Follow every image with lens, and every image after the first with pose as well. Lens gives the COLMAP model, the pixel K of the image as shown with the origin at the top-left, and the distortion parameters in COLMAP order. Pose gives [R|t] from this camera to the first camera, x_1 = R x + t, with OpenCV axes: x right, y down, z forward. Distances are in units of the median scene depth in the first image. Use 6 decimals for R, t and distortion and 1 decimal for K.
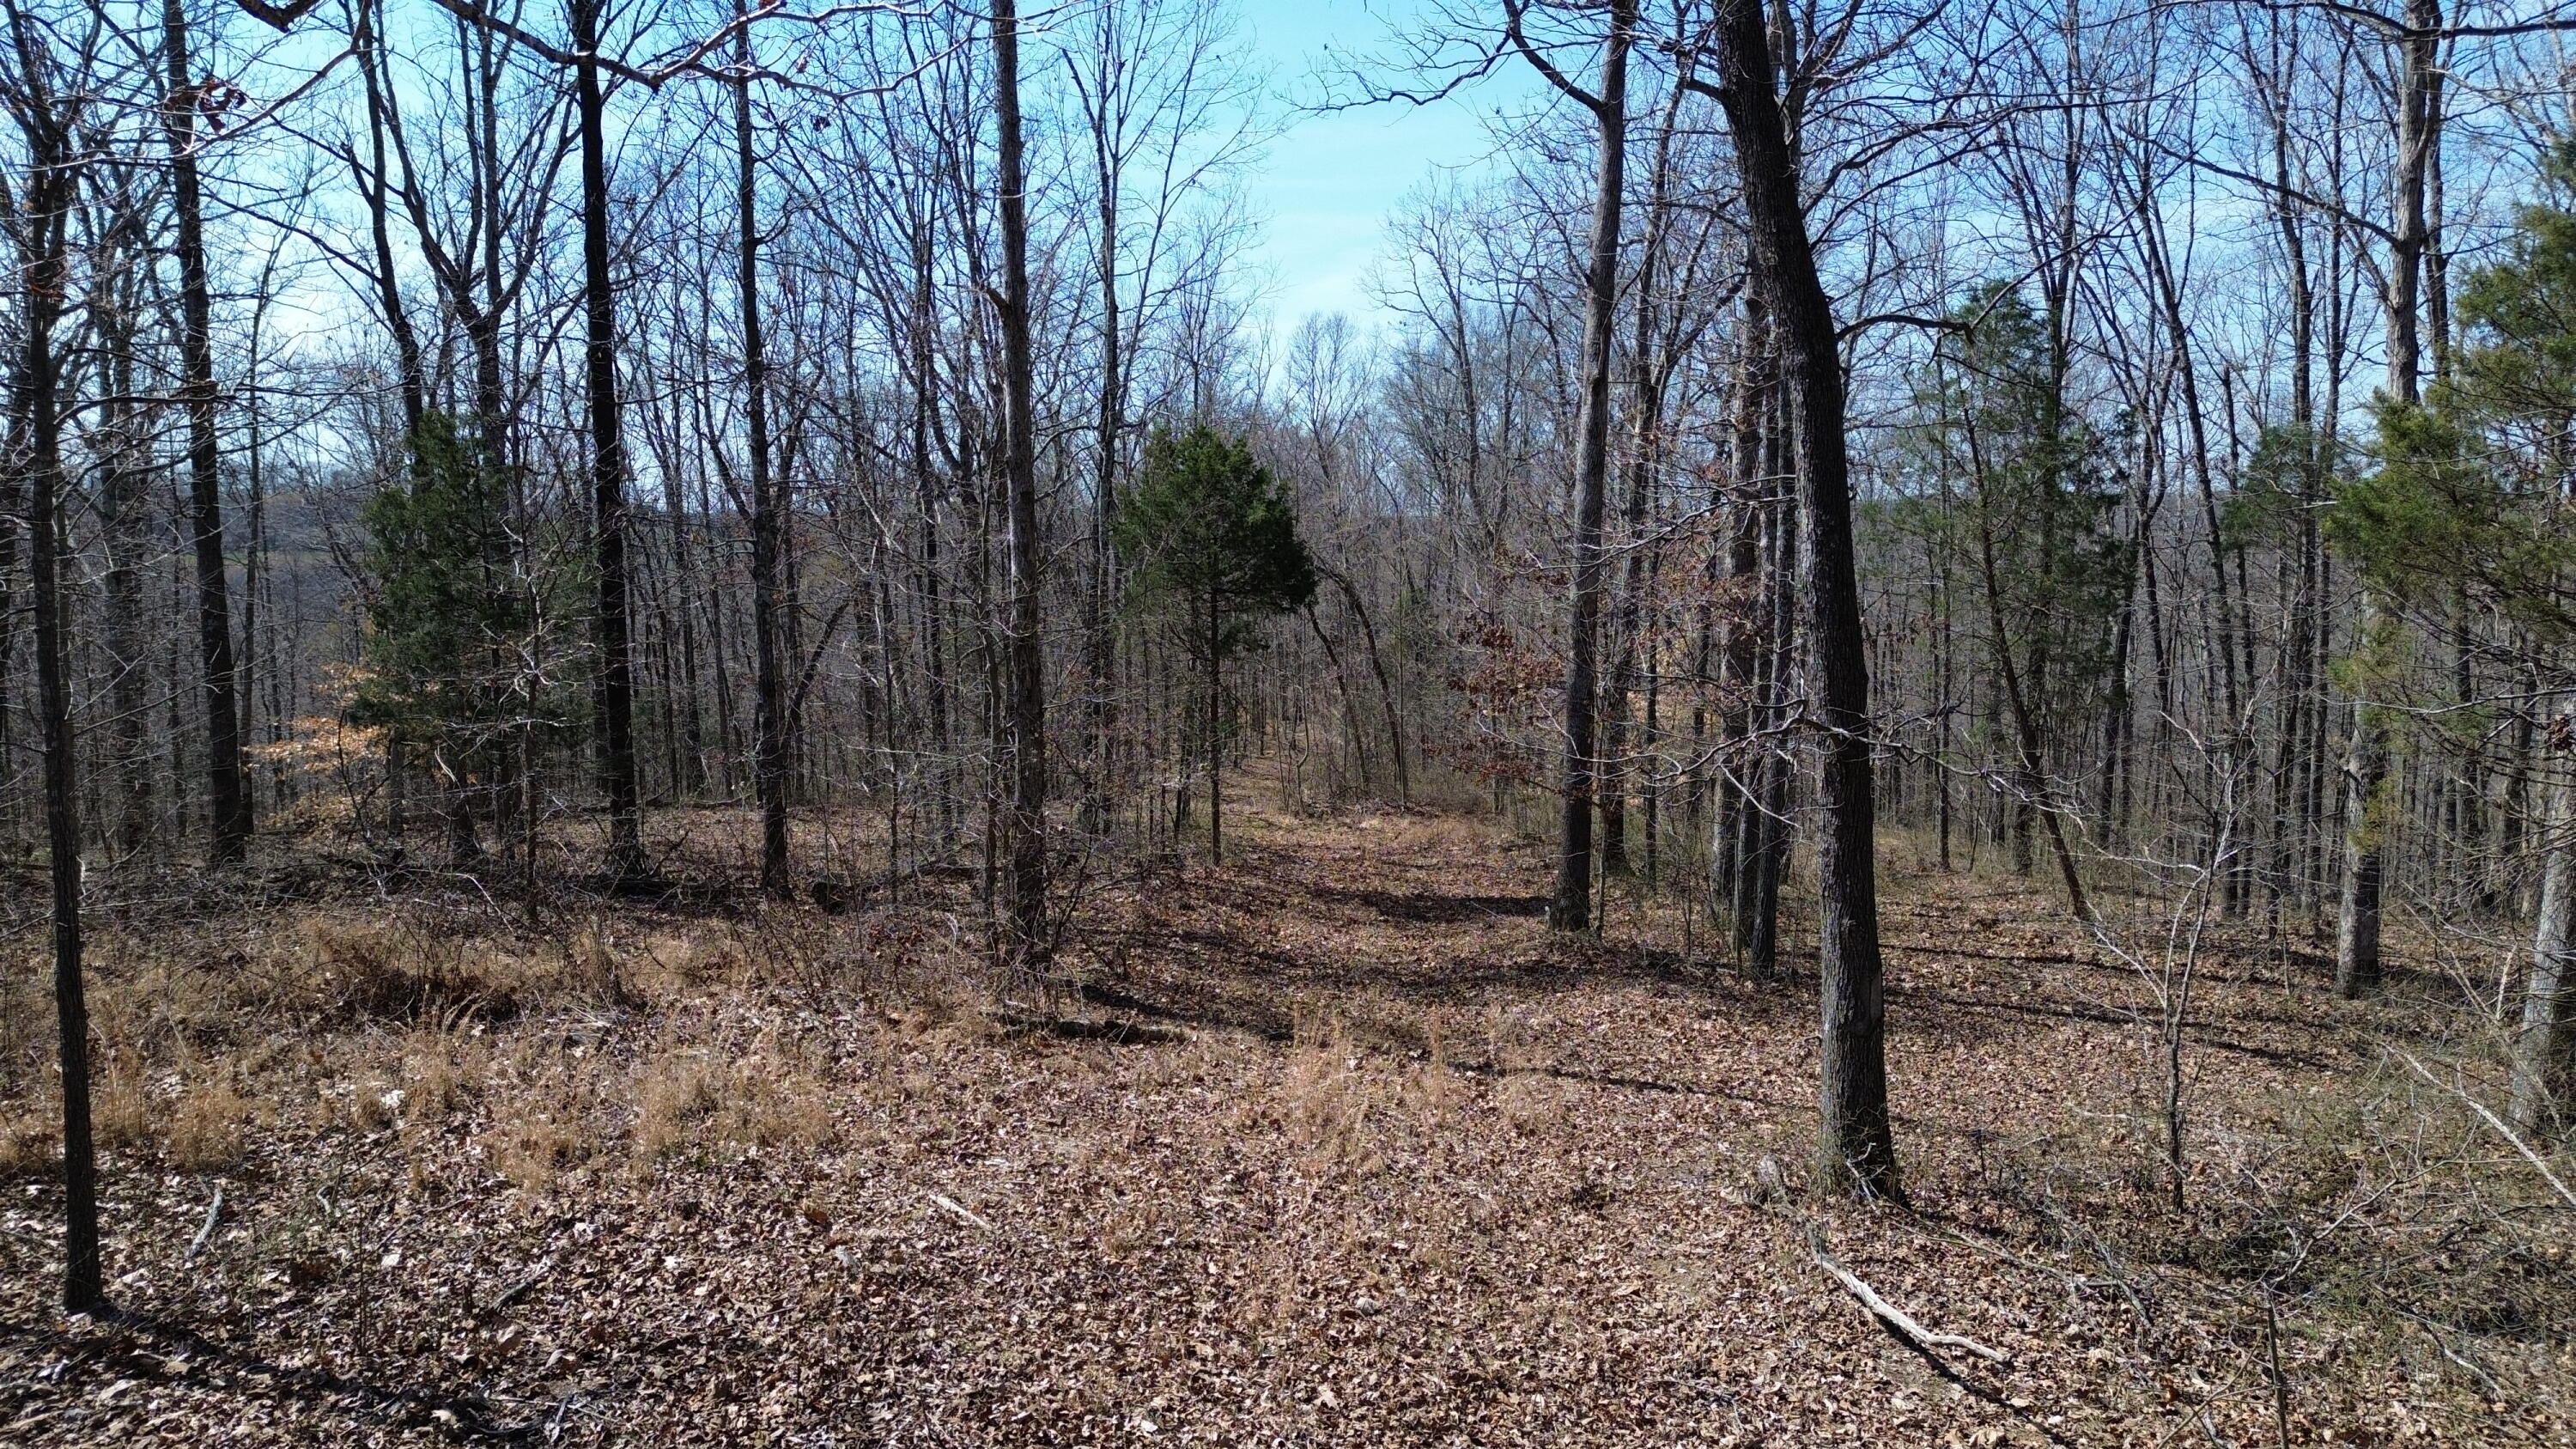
lens RADIAL K [[1823.2, 0, 1289.9], [0, 1823.2, 718.4], [0, 0, 1]] dist [0.059556, -0.054894]
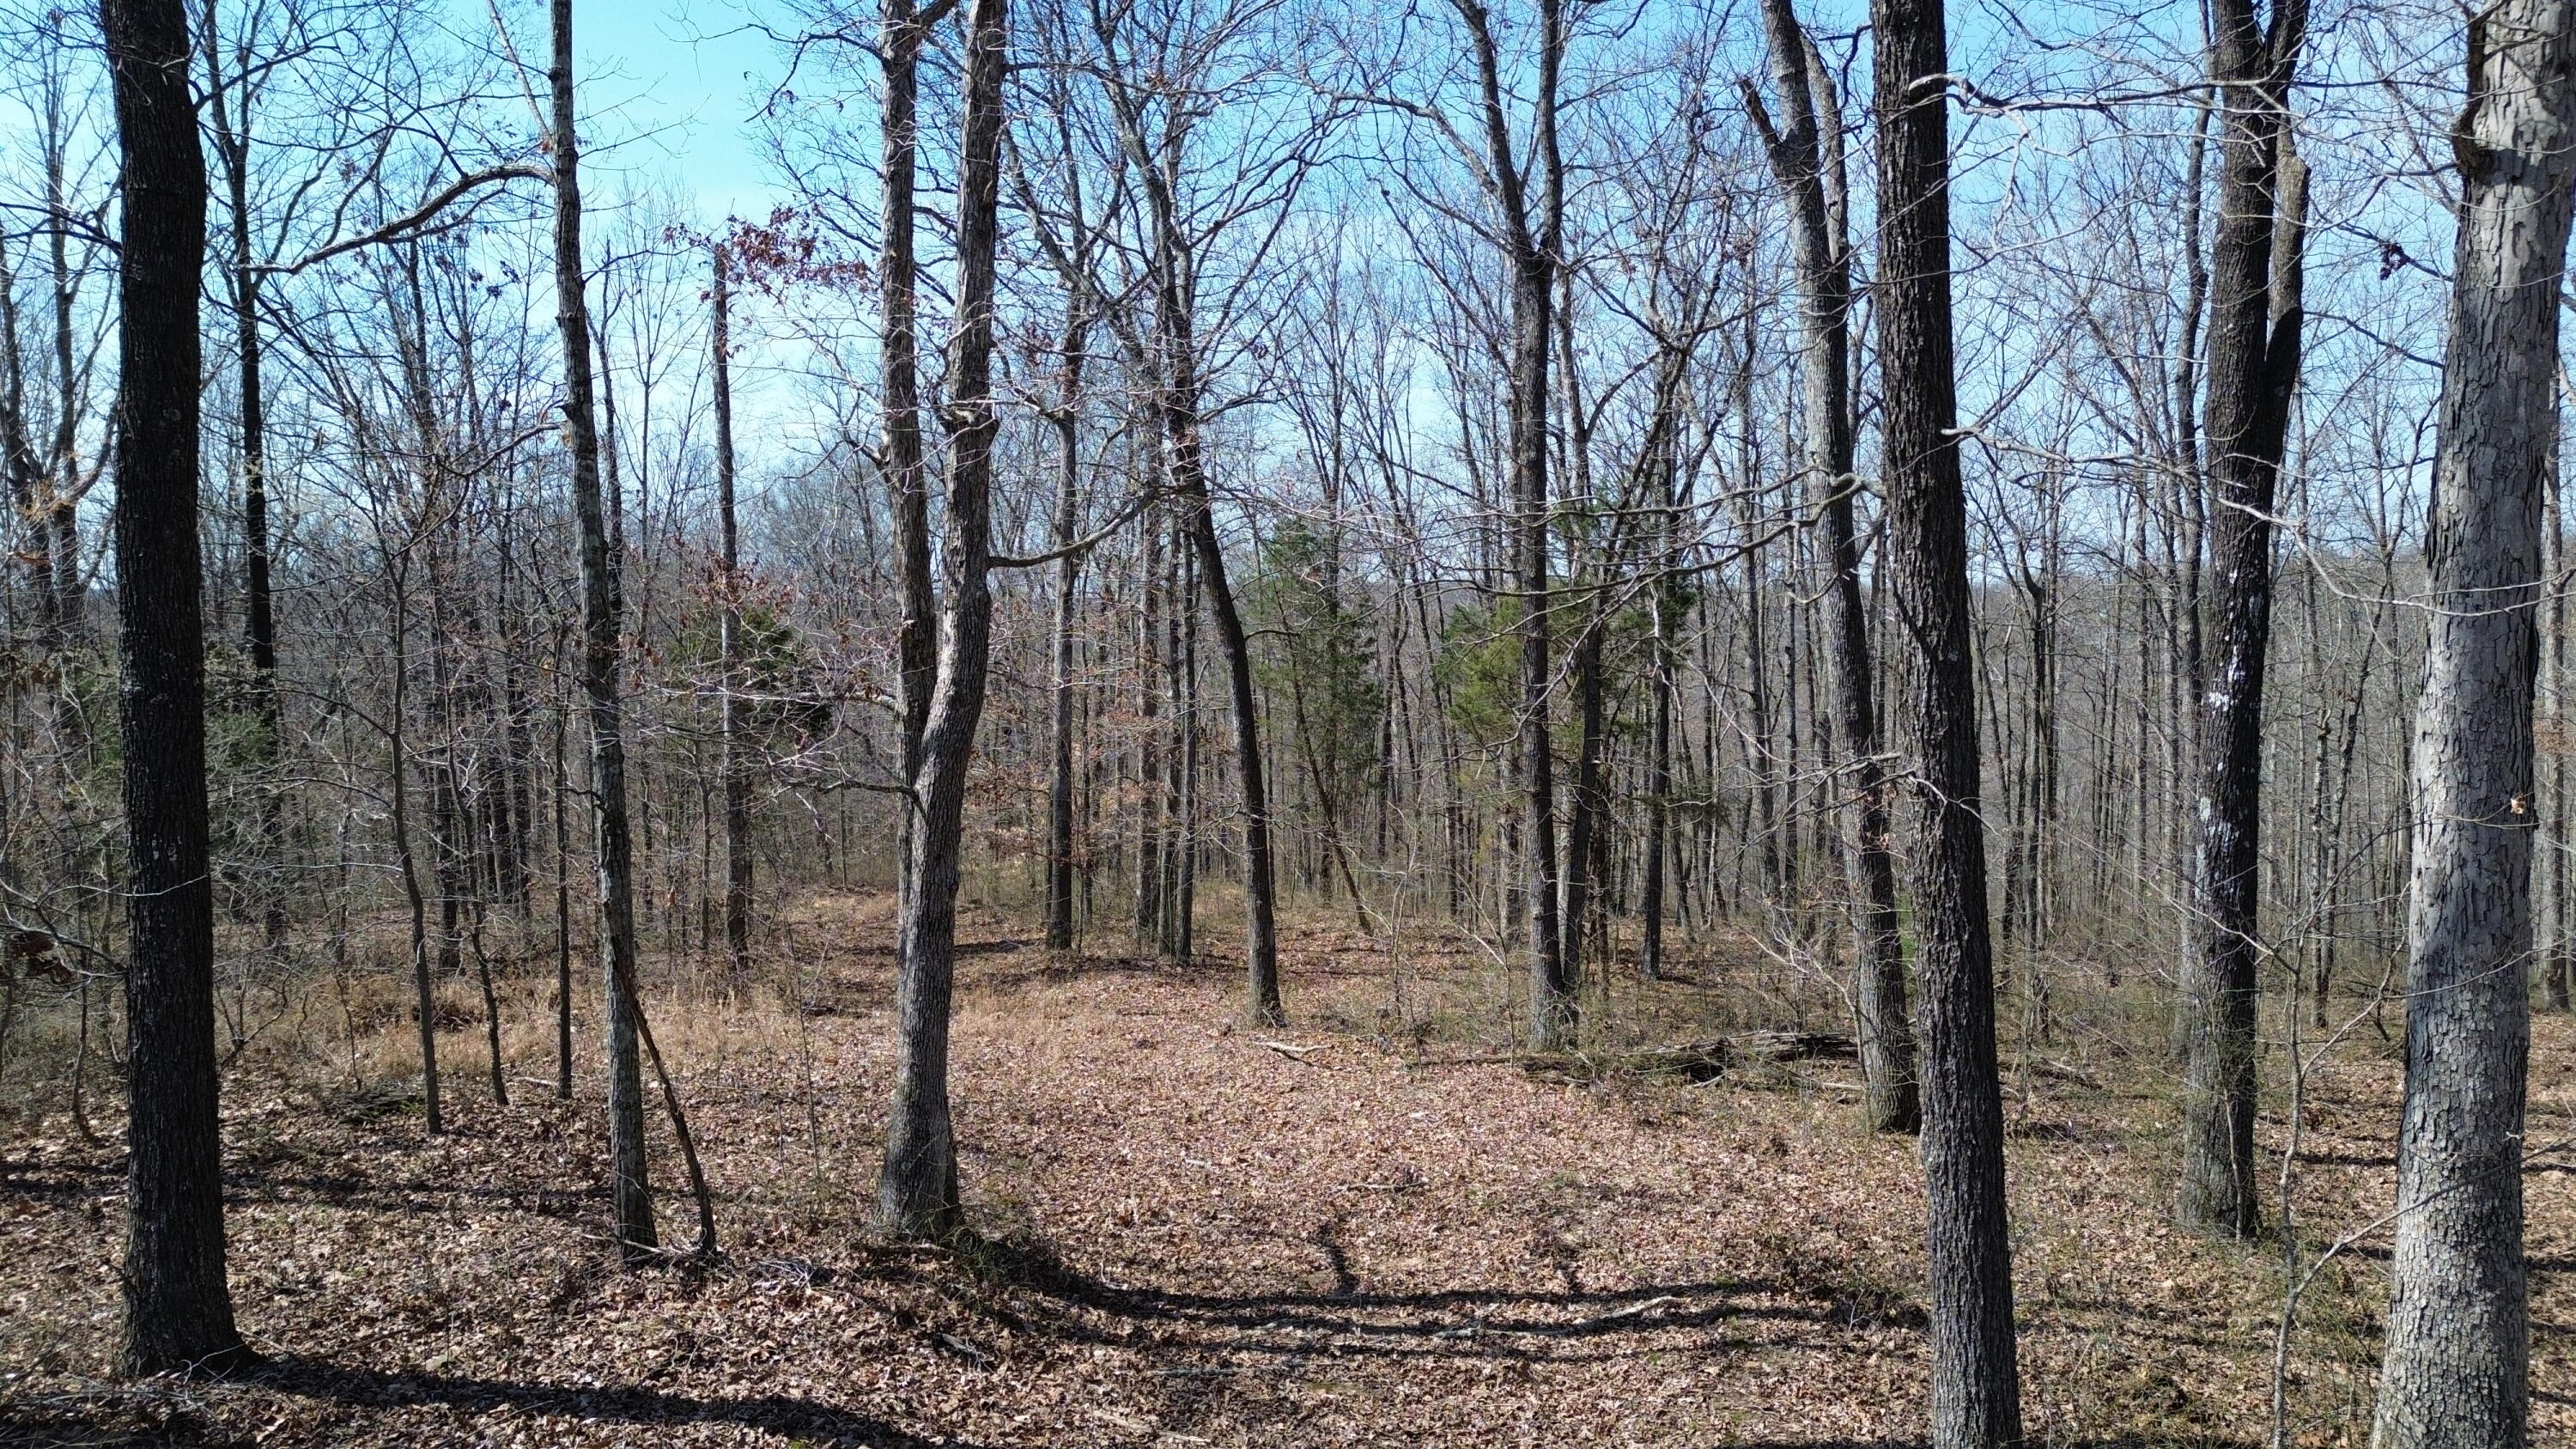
lens RADIAL K [[1823.2, 0, 1285.9], [0, 1823.2, 720.2], [0, 0, 1]] dist [0.059556, -0.054894]
pose [[0.934436, -0.021451, 0.355486, -0.173970], [0.036341, 0.998717, -0.035261, -0.012385], [-0.354273, 0.045867, 0.934016, -0.421200]]
